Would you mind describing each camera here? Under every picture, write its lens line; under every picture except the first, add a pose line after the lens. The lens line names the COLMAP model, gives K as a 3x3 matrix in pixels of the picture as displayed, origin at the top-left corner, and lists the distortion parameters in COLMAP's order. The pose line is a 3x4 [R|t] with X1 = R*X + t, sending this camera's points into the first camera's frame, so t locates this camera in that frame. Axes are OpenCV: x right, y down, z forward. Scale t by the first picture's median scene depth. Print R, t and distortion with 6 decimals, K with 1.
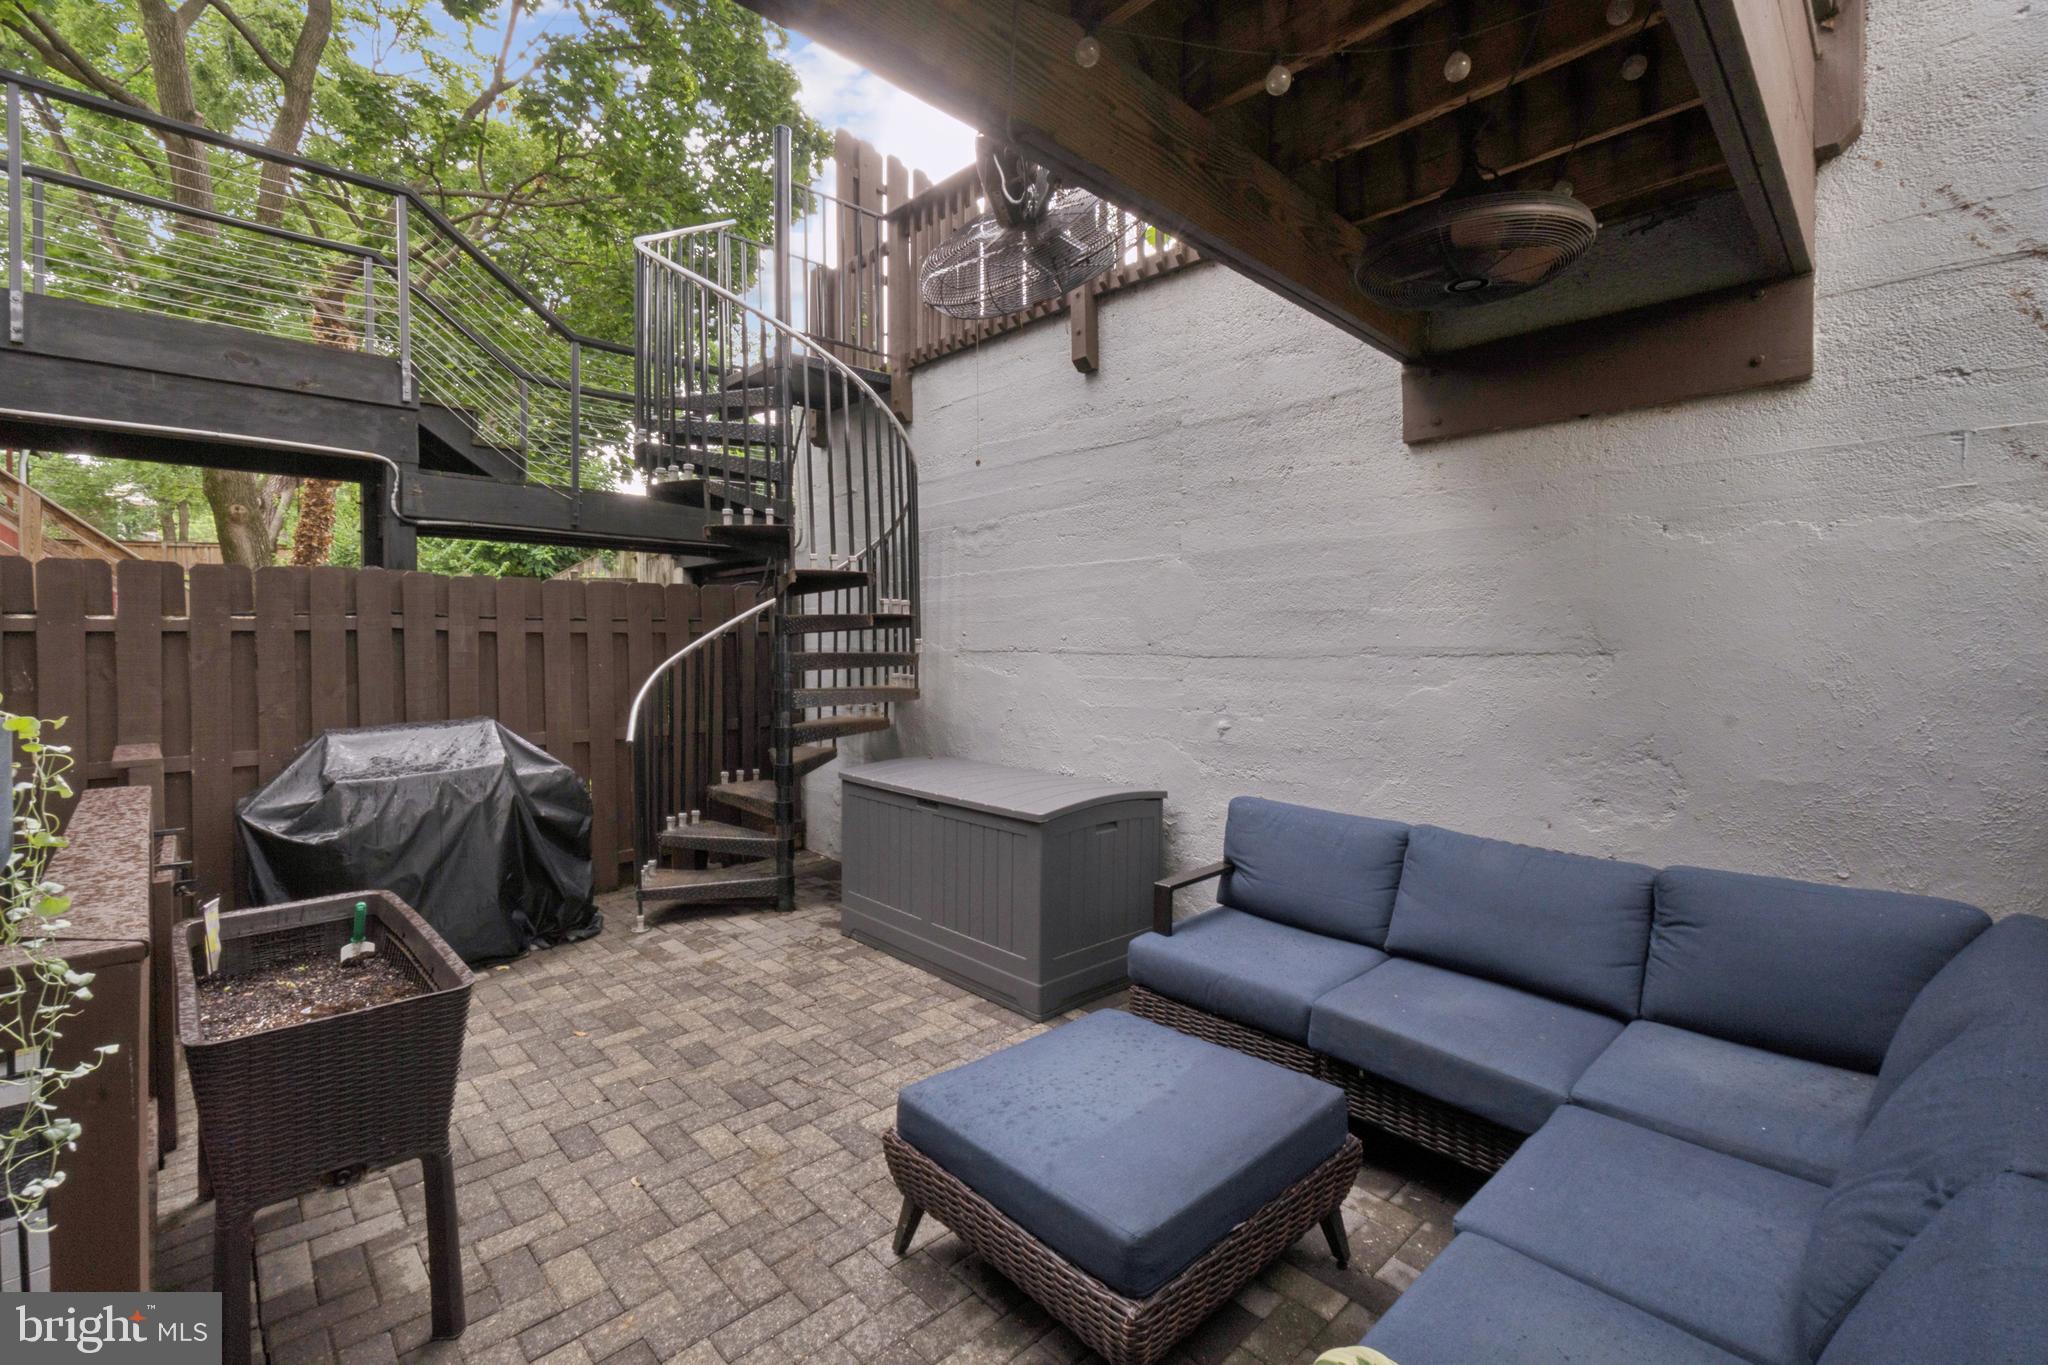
lens RADIAL K [[891.5, 0, 1019.7], [0, 891.5, 641.8], [0, 0, 1]] dist [0.000778, -0.000086]
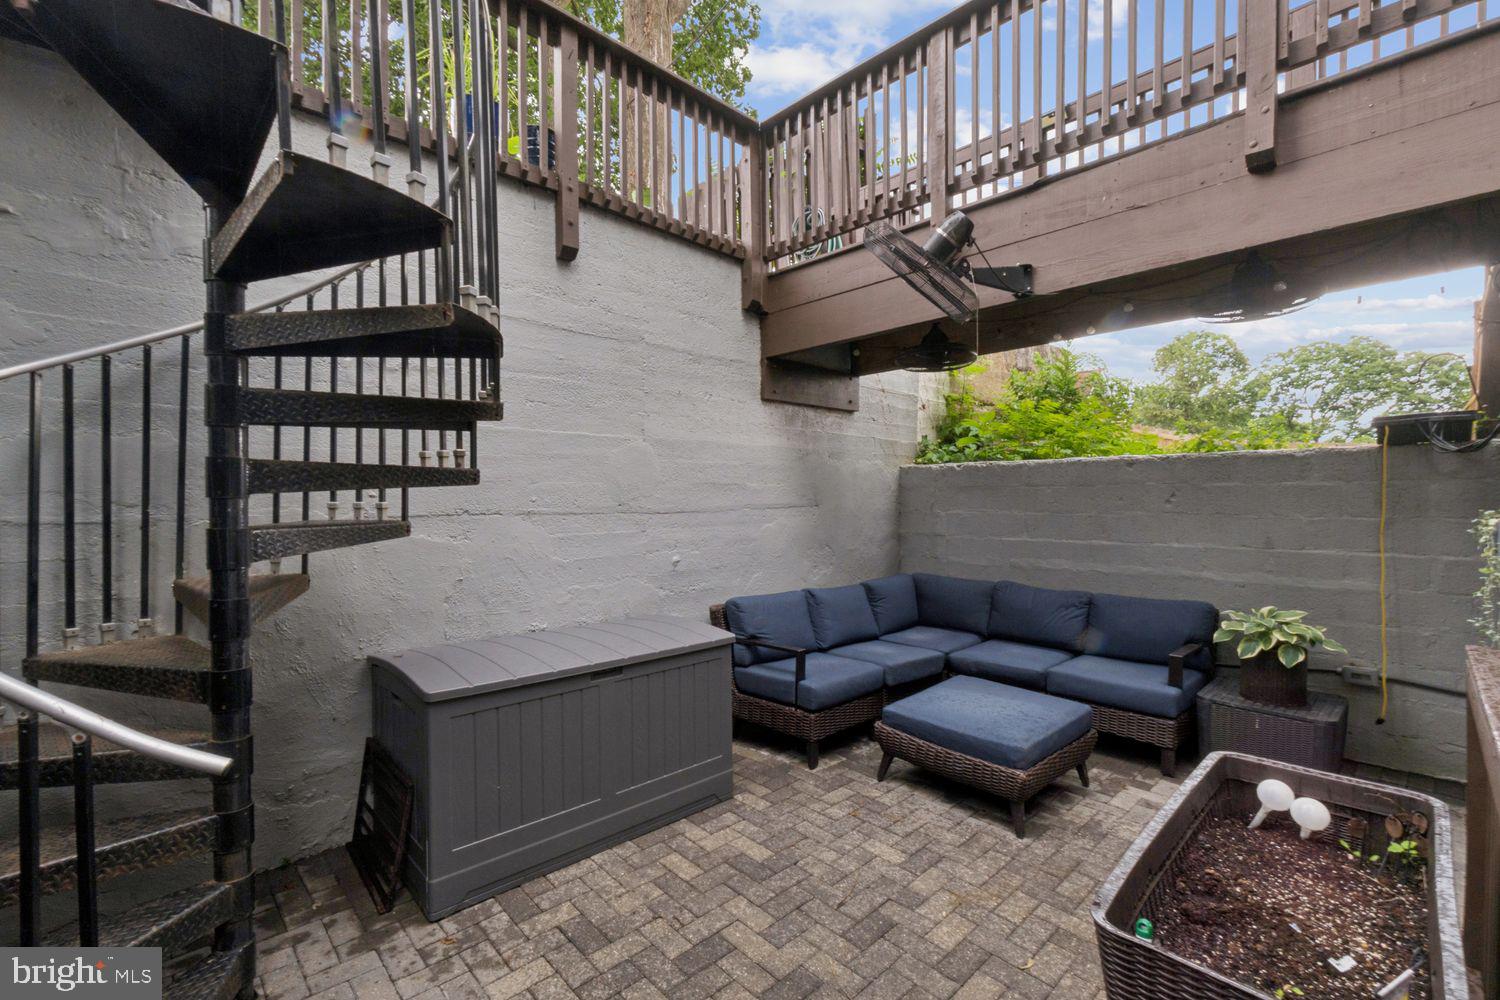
lens RADIAL K [[642.2, 0, 750.0], [0, 642.2, 500.0], [0, 0, 1]] dist [0.000321, -0.000067]
pose [[0.011017, -0.003228, 0.999934, -0.840892], [0.004376, 0.999985, 0.003180, -0.006623], [-0.999930, 0.004340, 0.011031, 0.890752]]
